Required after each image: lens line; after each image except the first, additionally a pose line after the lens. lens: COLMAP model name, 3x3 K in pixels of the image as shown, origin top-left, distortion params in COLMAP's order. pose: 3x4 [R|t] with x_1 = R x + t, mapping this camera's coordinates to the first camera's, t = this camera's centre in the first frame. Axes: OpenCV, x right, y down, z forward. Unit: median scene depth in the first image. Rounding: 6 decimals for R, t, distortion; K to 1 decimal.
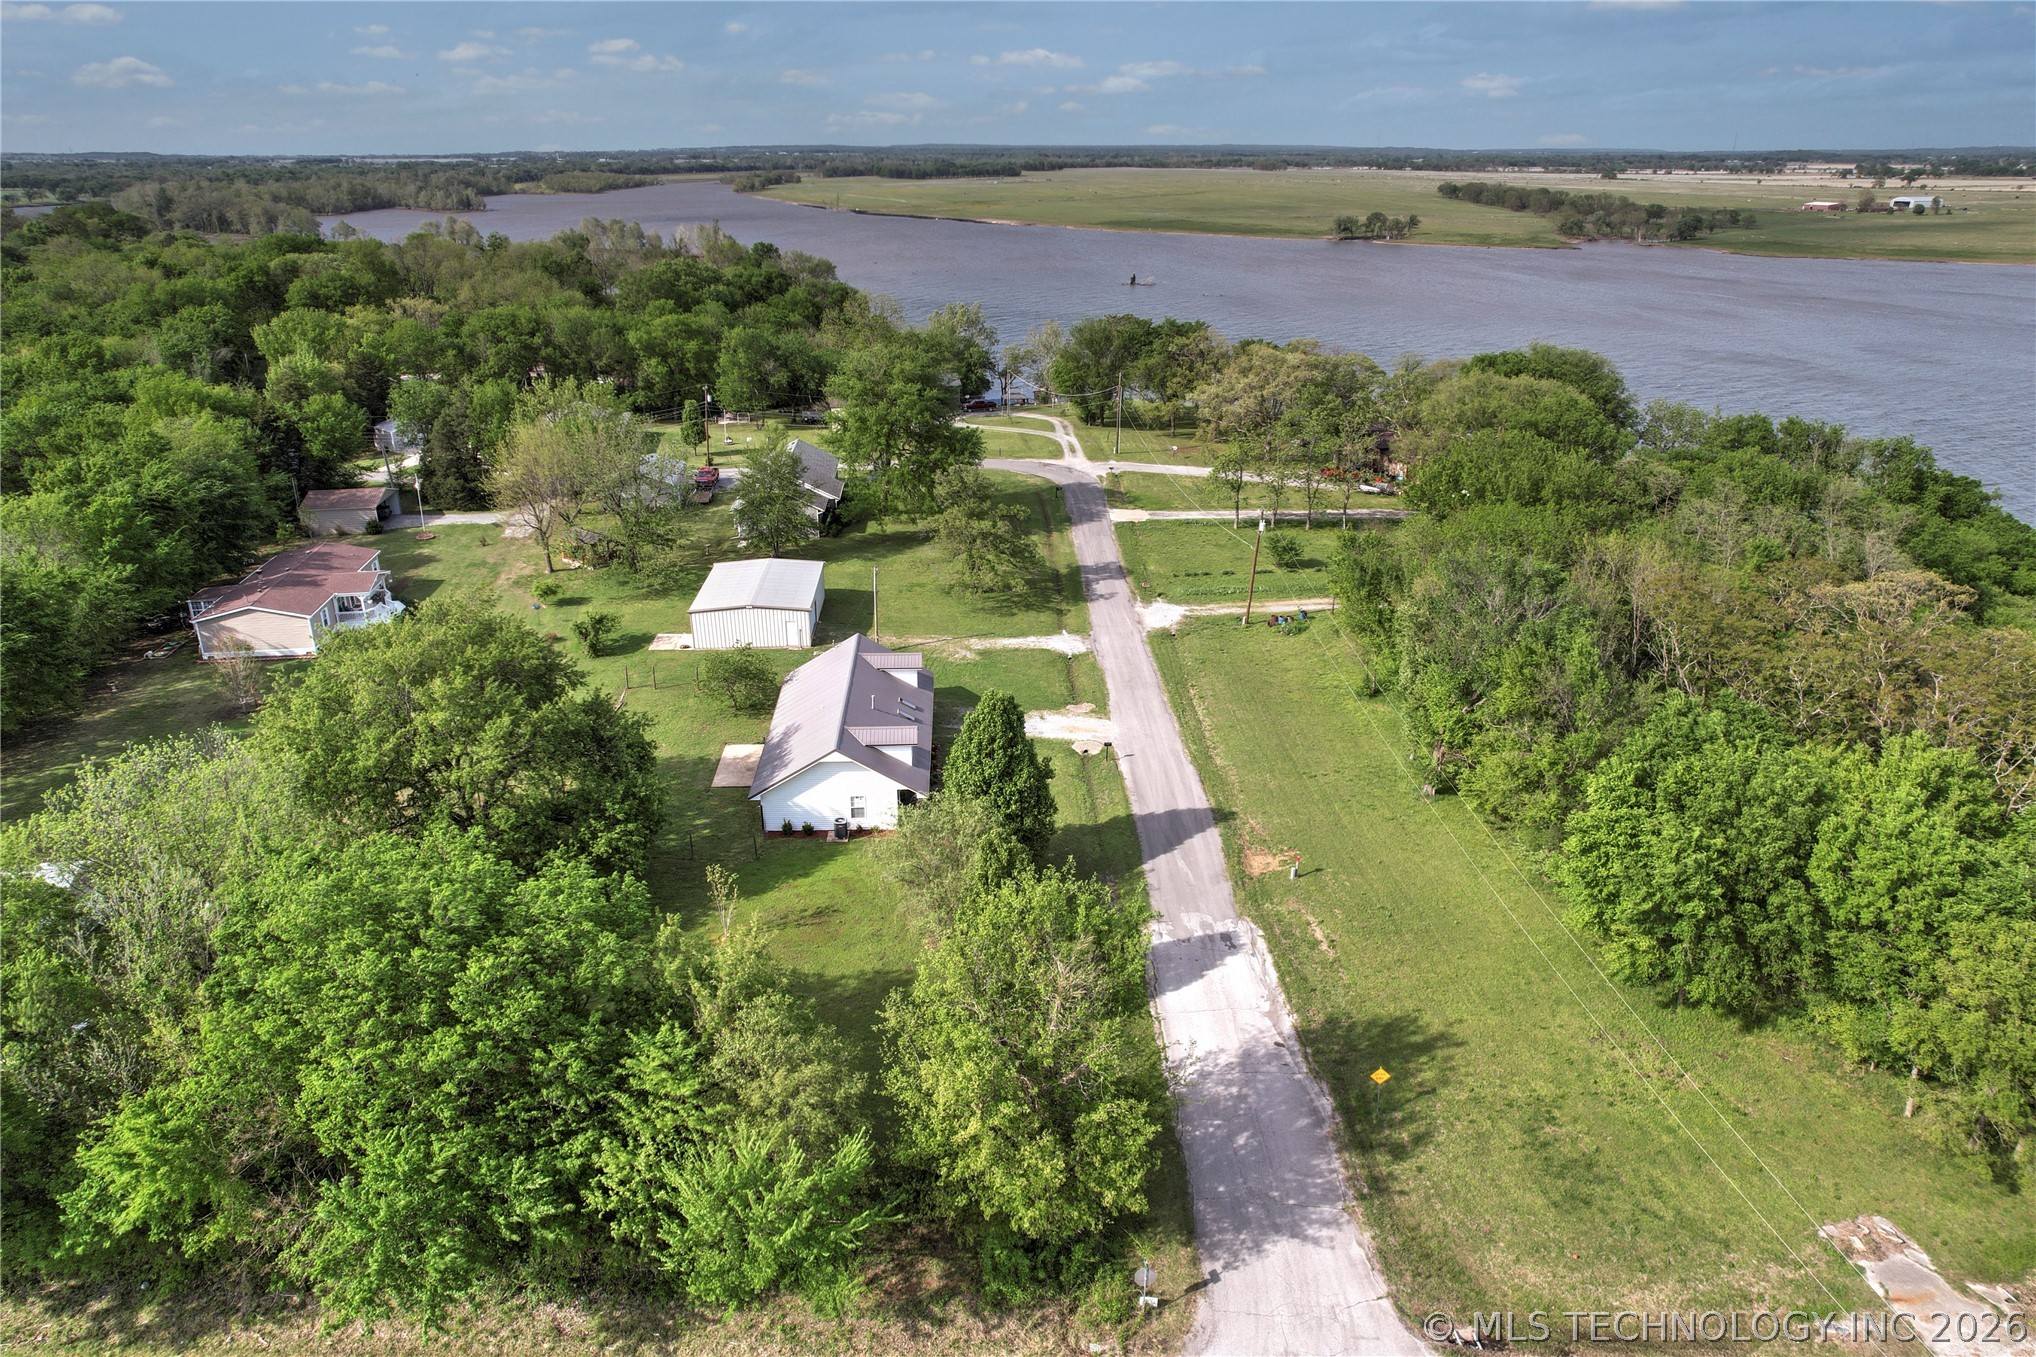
lens RADIAL K [[1295.7, 0, 1016.2], [0, 1295.7, 688.3], [0, 0, 1]] dist [-0.069403, 0.059335]
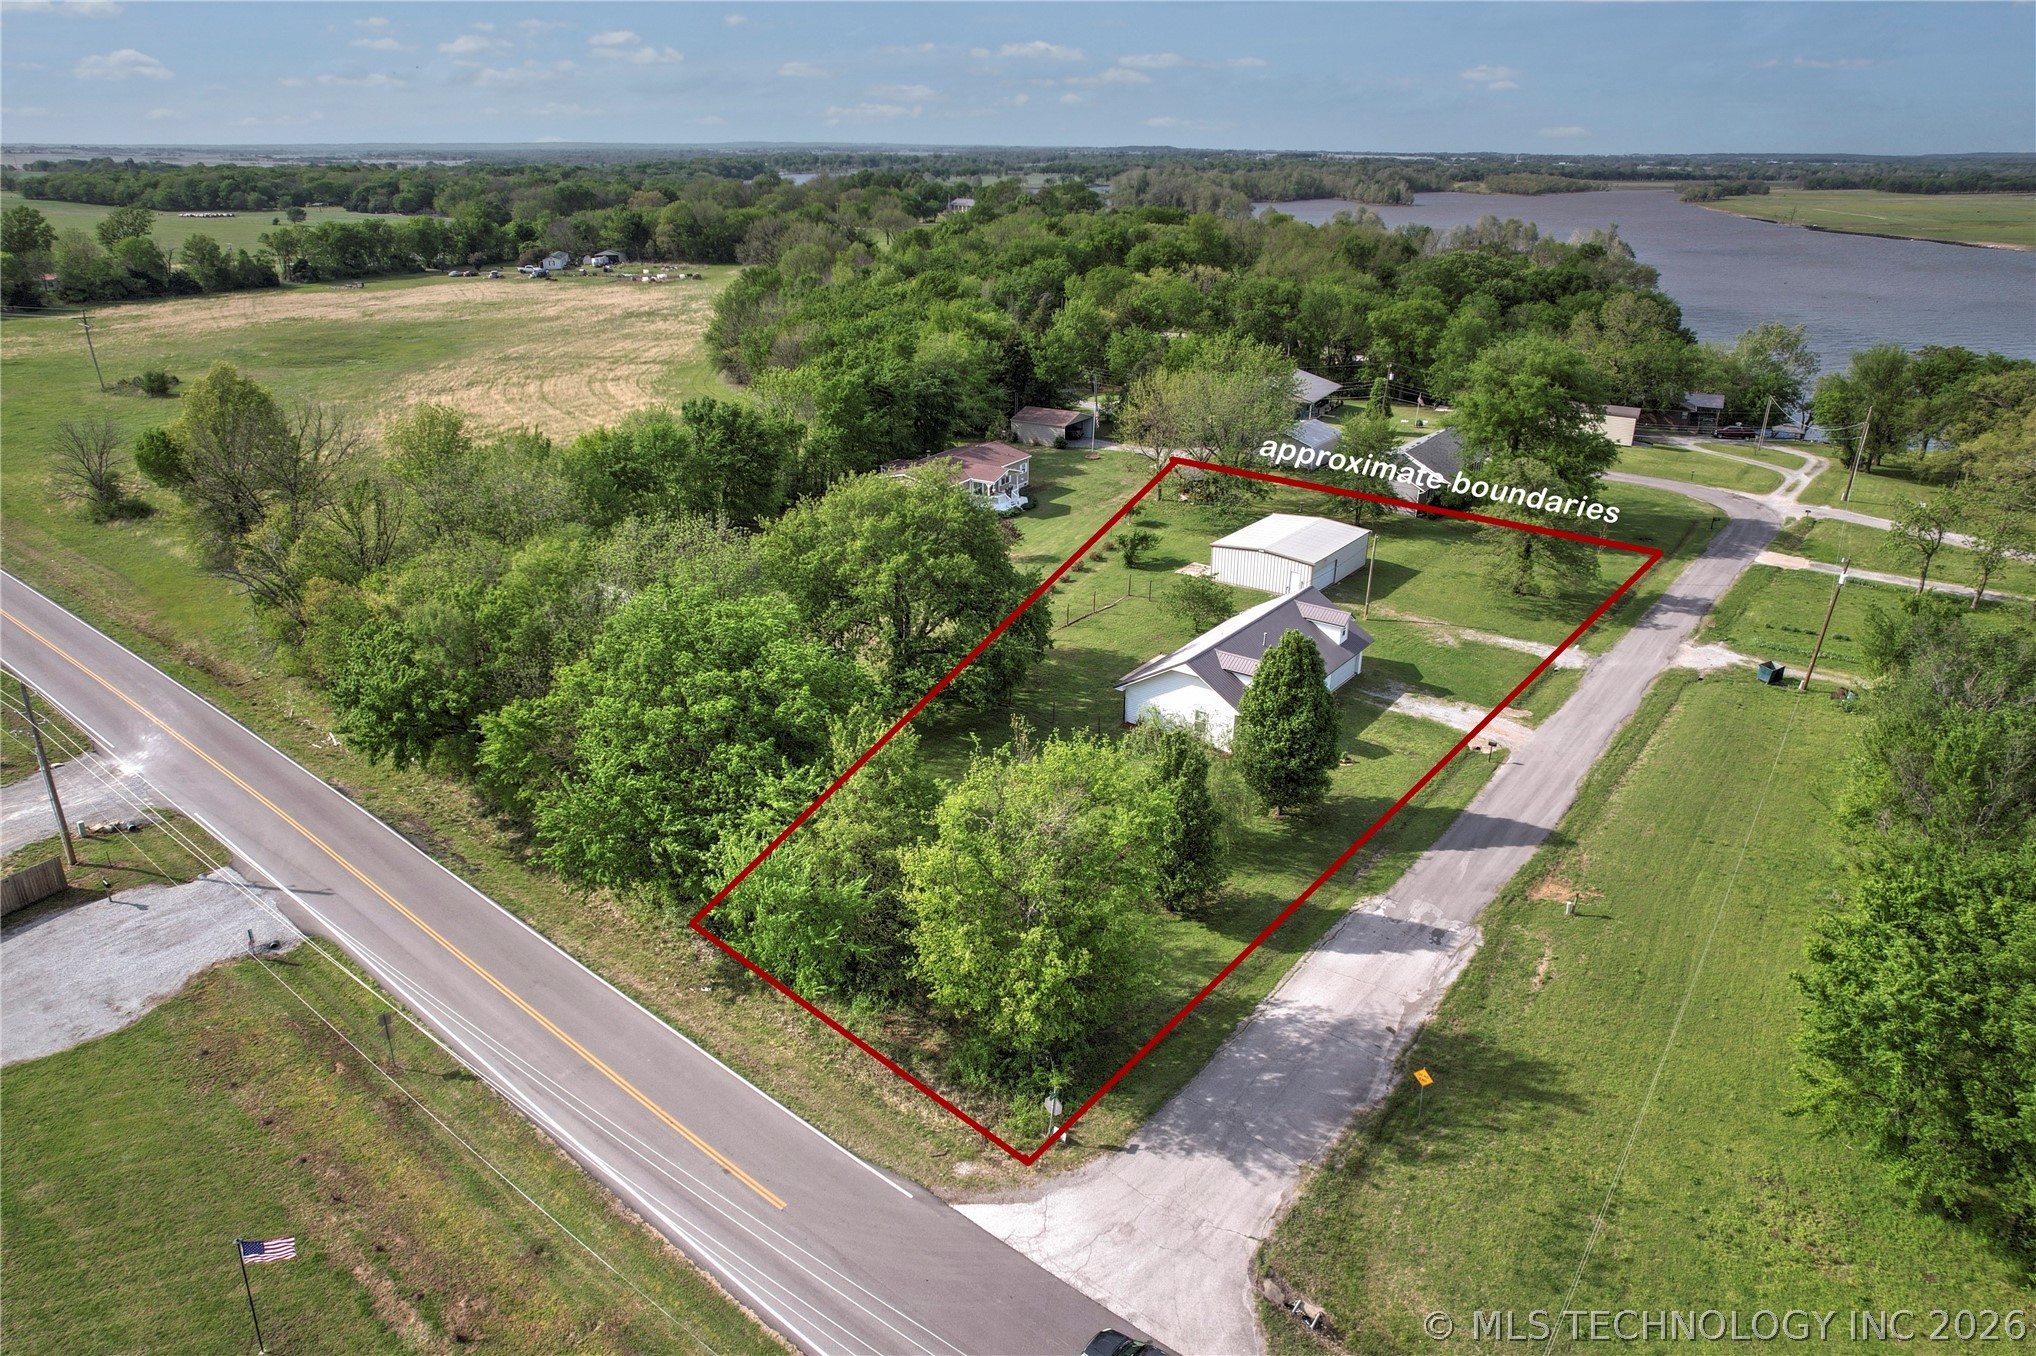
lens RADIAL K [[1303.2, 0, 1018.0], [0, 1303.2, 678.0], [0, 0, 1]] dist [-0.070018, 0.060416]
pose [[0.782899, 0.242557, -0.572918, 0.275410], [-0.248335, 0.966164, 0.069693, 0.013828], [0.570437, 0.087713, 0.816644, 0.015574]]
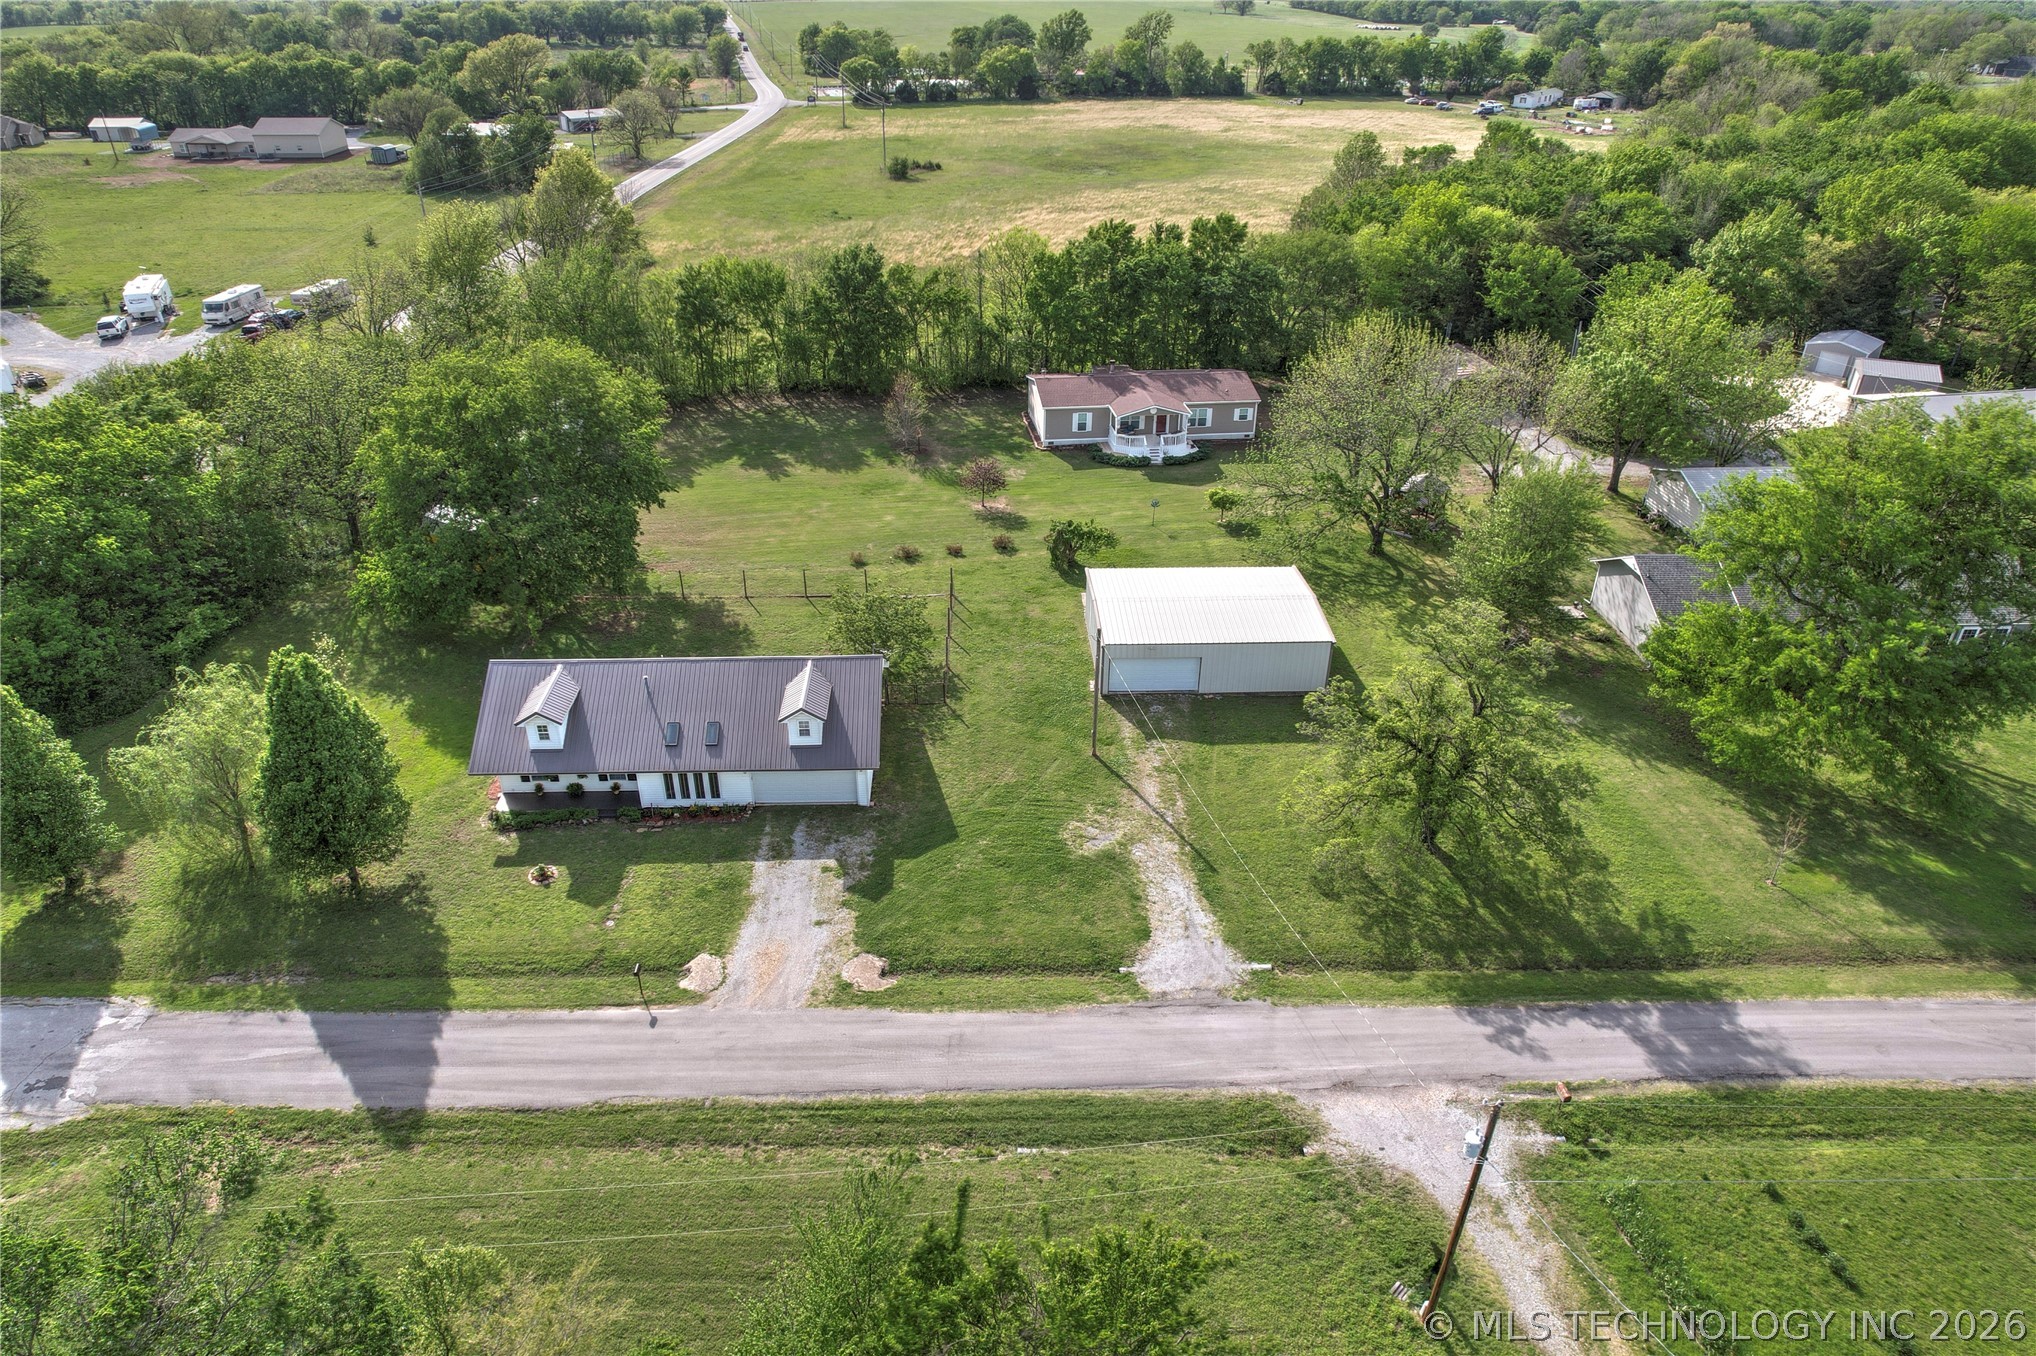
lens RADIAL K [[1303.2, 0, 1018.0], [0, 1303.2, 678.0], [0, 0, 1]] dist [-0.070018, 0.060416]
pose [[-0.003370, 0.493463, -0.869760, 0.431601], [-0.395834, 0.798066, 0.454320, -0.333893], [0.918316, 0.345812, 0.192640, 0.832324]]
